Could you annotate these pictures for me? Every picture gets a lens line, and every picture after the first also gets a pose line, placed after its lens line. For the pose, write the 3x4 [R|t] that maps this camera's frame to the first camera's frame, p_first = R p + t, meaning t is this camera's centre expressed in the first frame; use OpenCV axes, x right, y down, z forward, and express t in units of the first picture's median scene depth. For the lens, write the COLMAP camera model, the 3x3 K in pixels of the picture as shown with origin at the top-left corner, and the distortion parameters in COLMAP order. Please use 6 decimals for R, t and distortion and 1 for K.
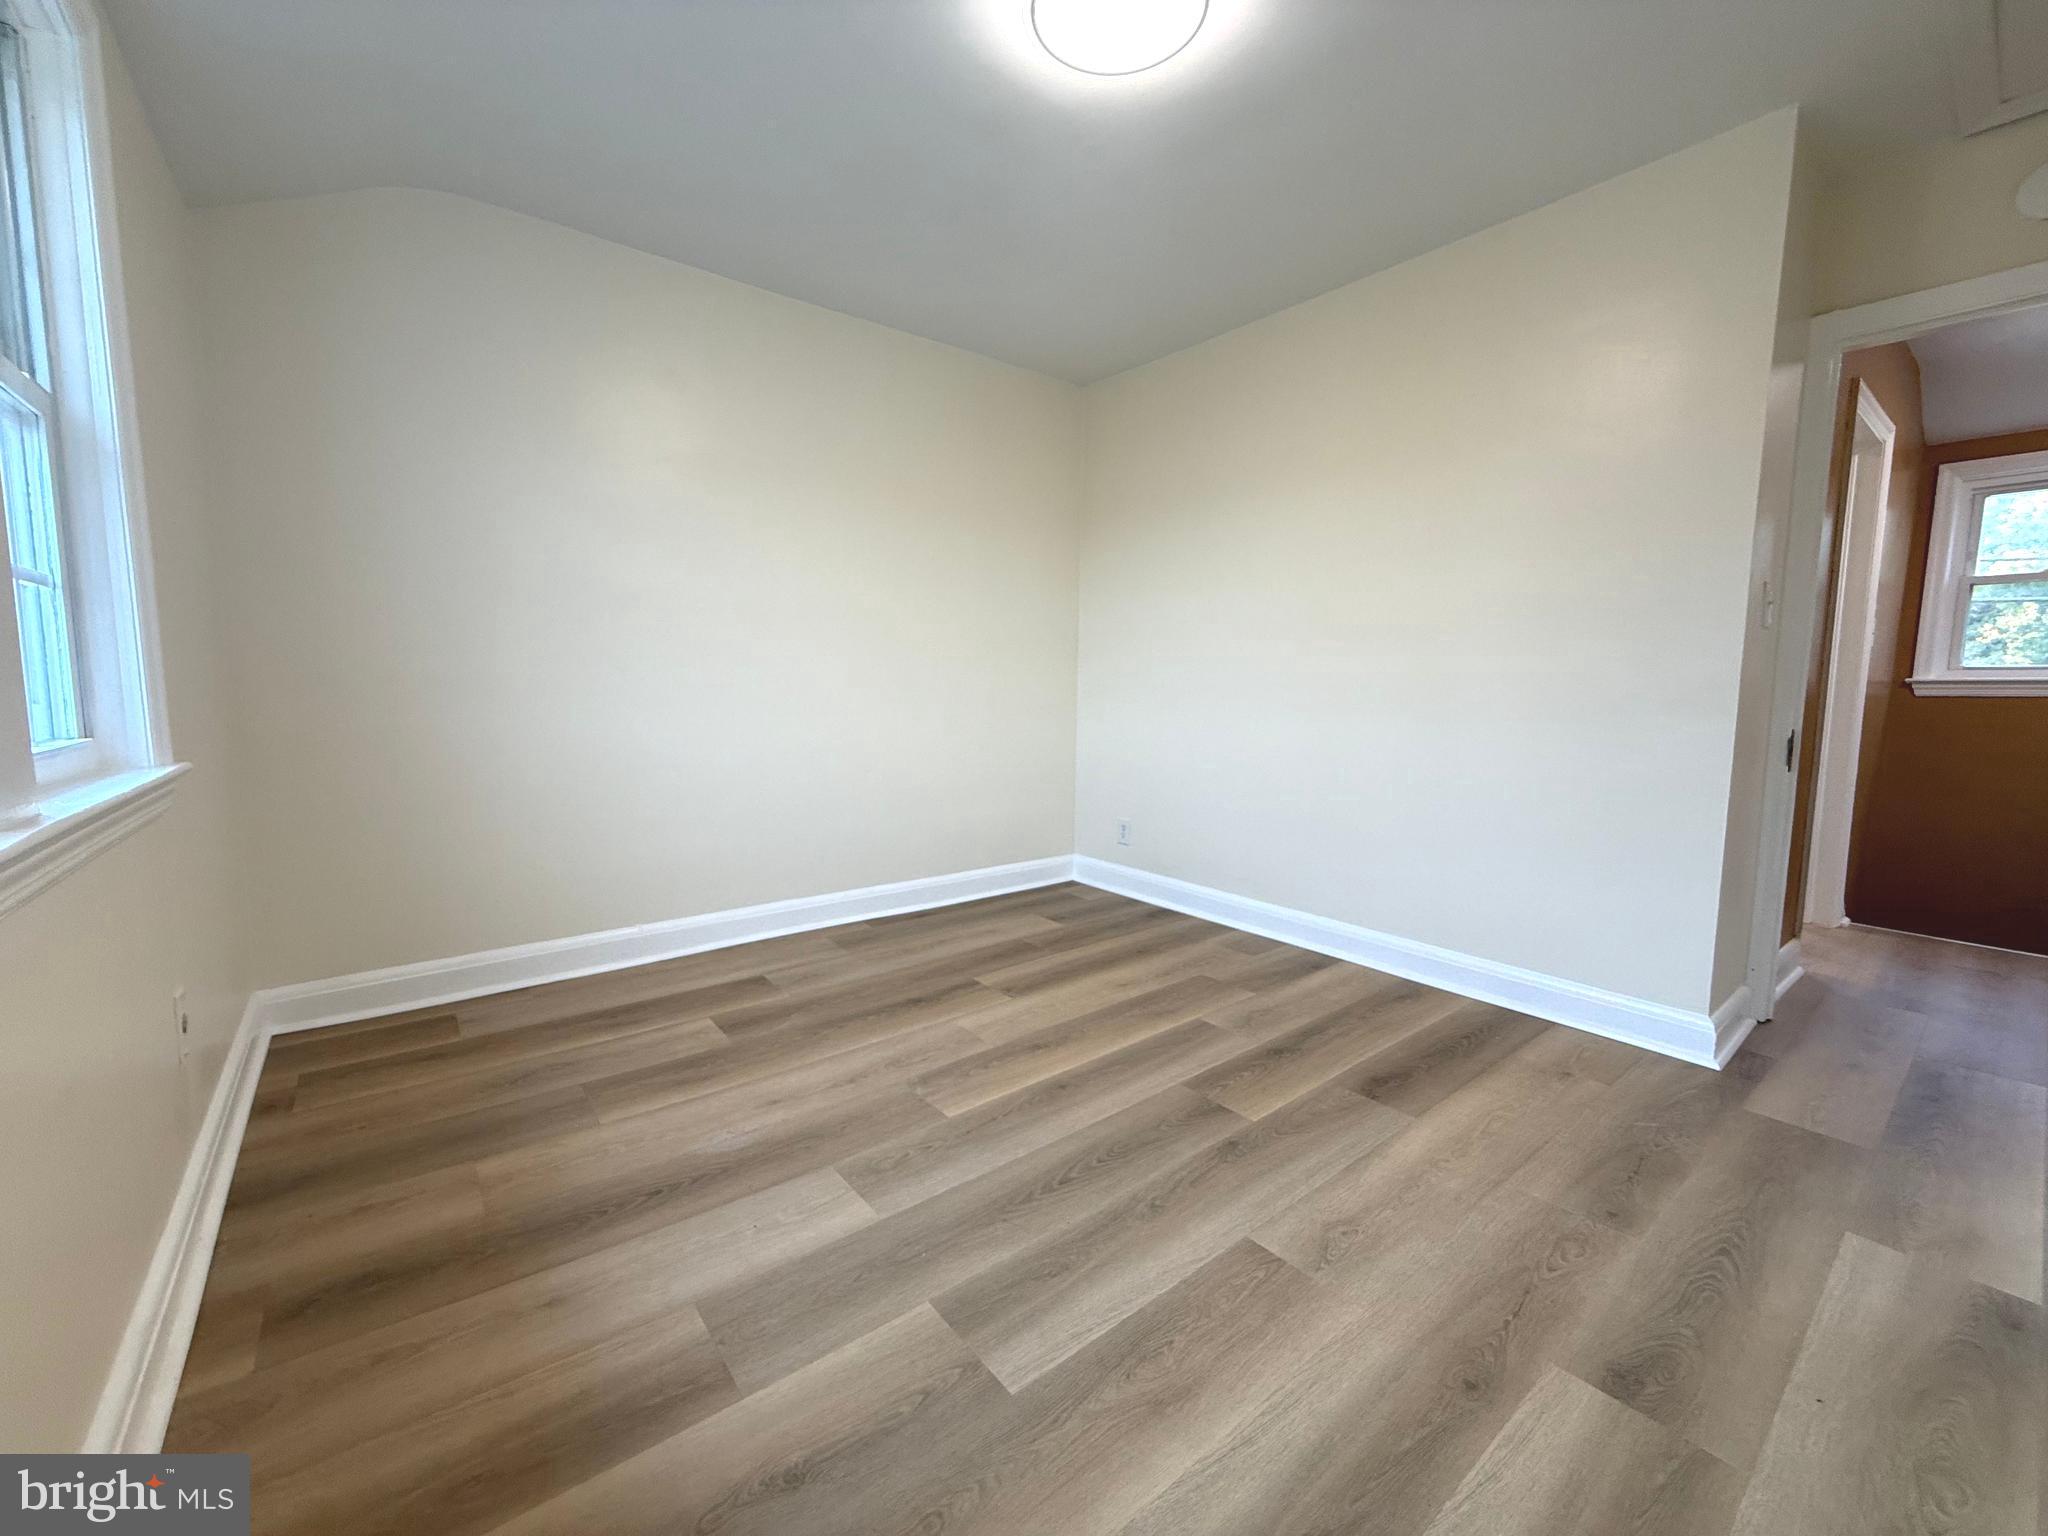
lens RADIAL K [[818.2, 0, 1022.1], [0, 818.2, 771.3], [0, 0, 1]] dist [0.002151, -0.000299]
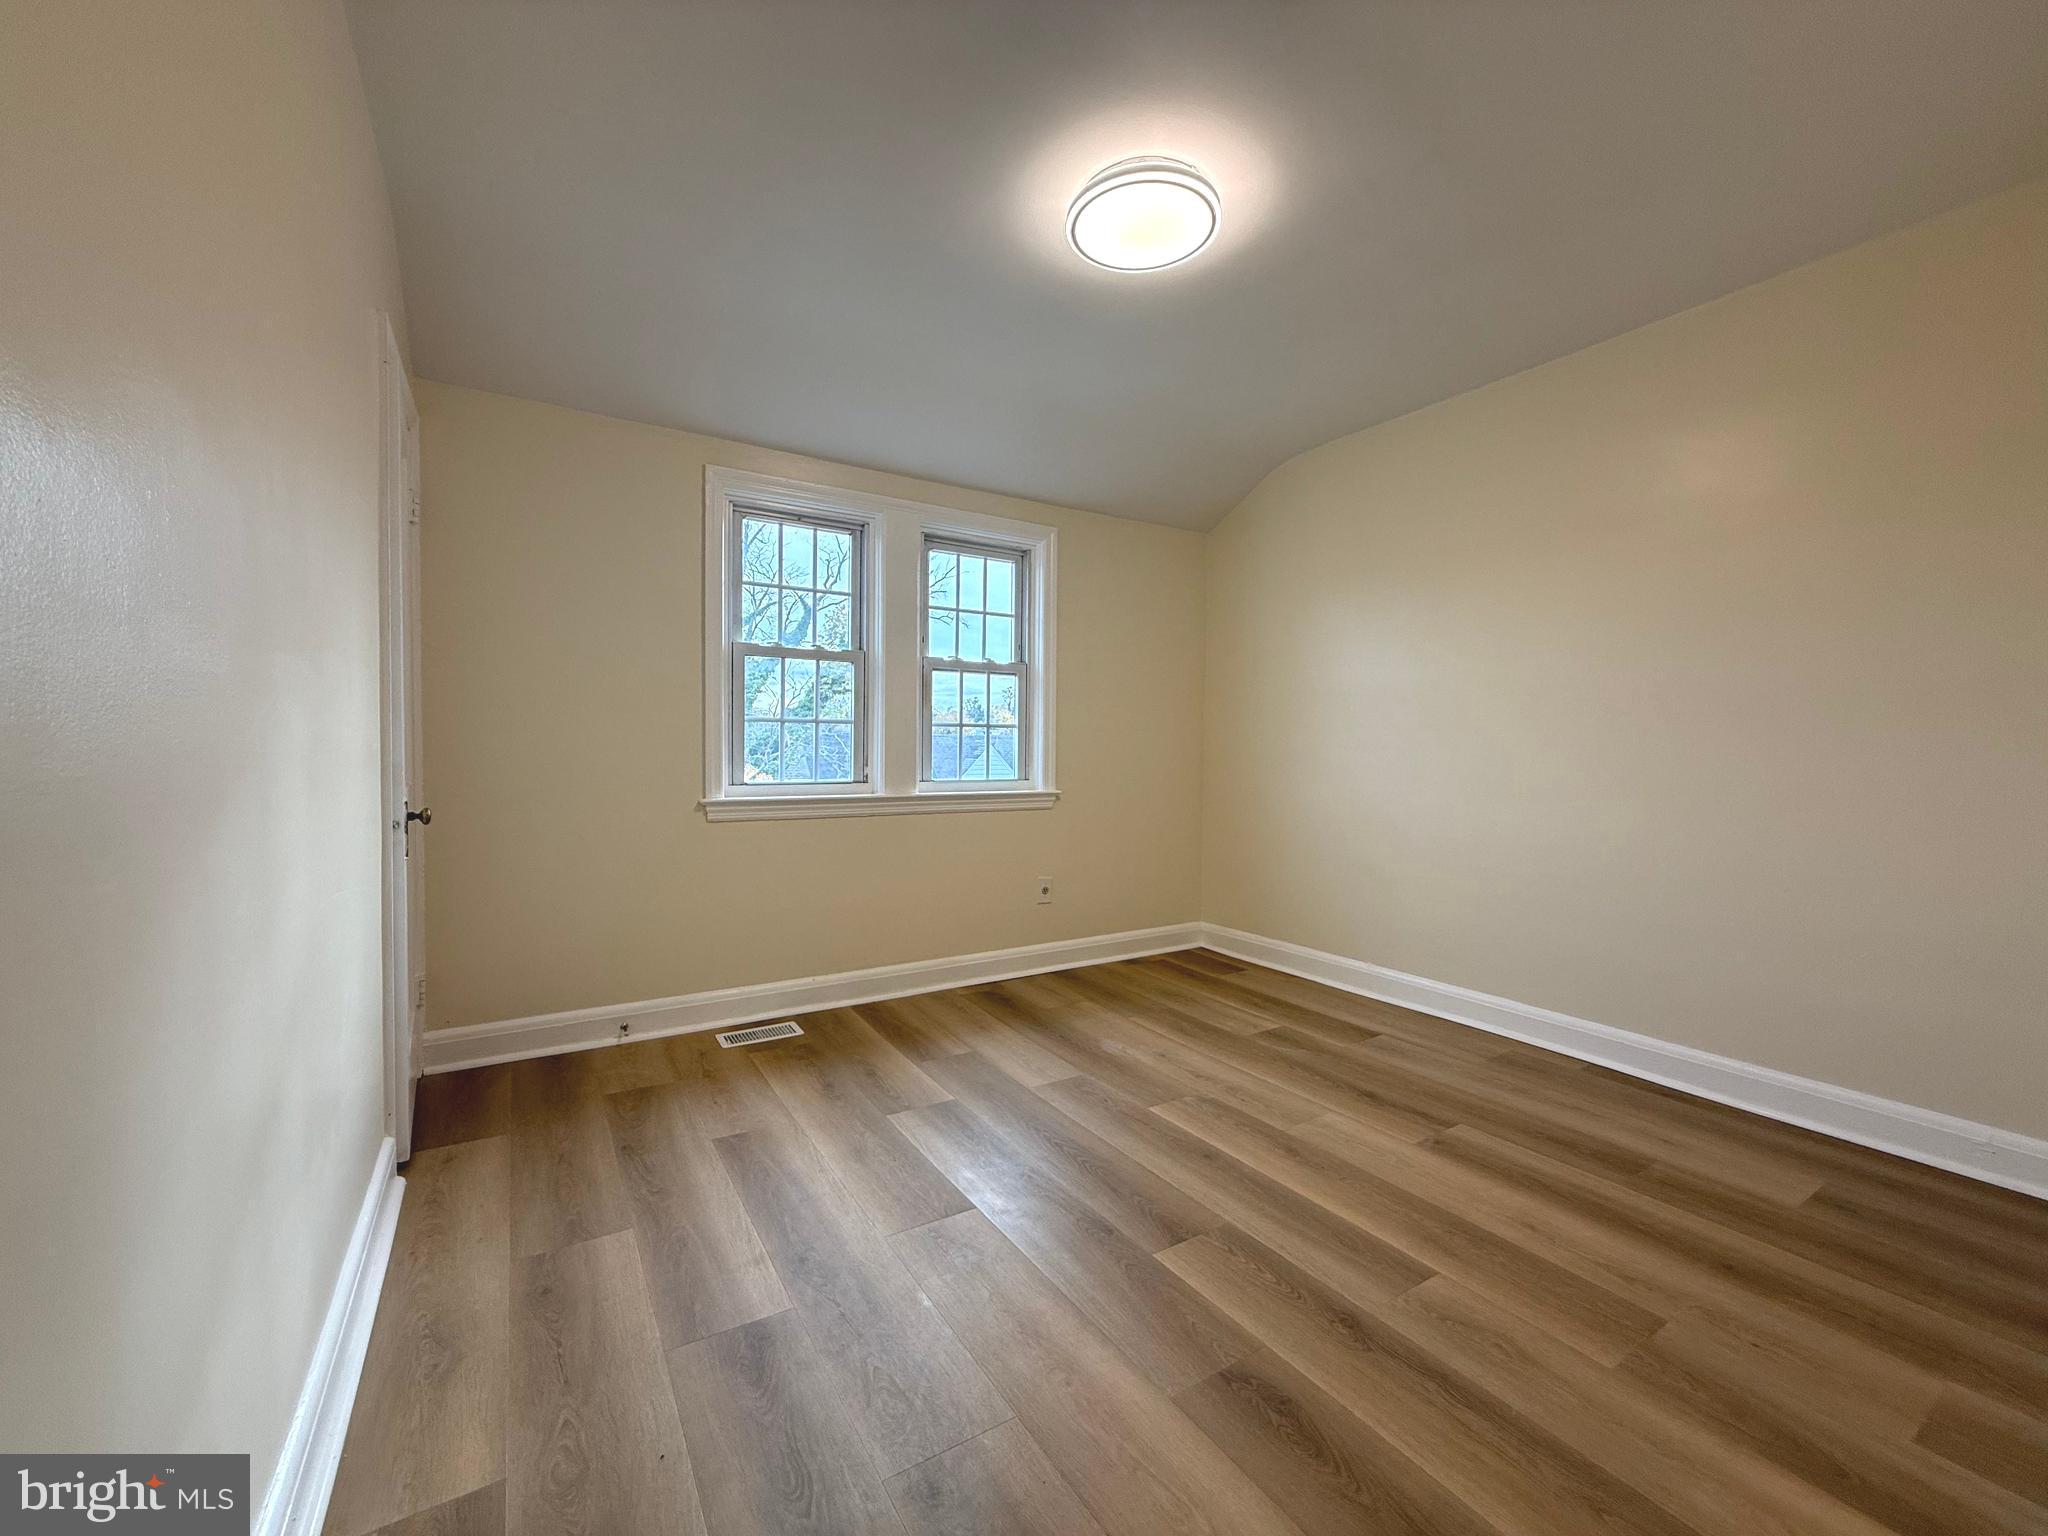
lens RADIAL K [[818.2, 0, 1012.7], [0, 818.2, 768.3], [0, 0, 1]] dist [0.002151, -0.000299]
pose [[-0.126702, 0.017528, -0.991786, 0.967739], [-0.117022, 0.992598, 0.032492, -0.092110], [0.985014, 0.120178, -0.123713, 0.732669]]
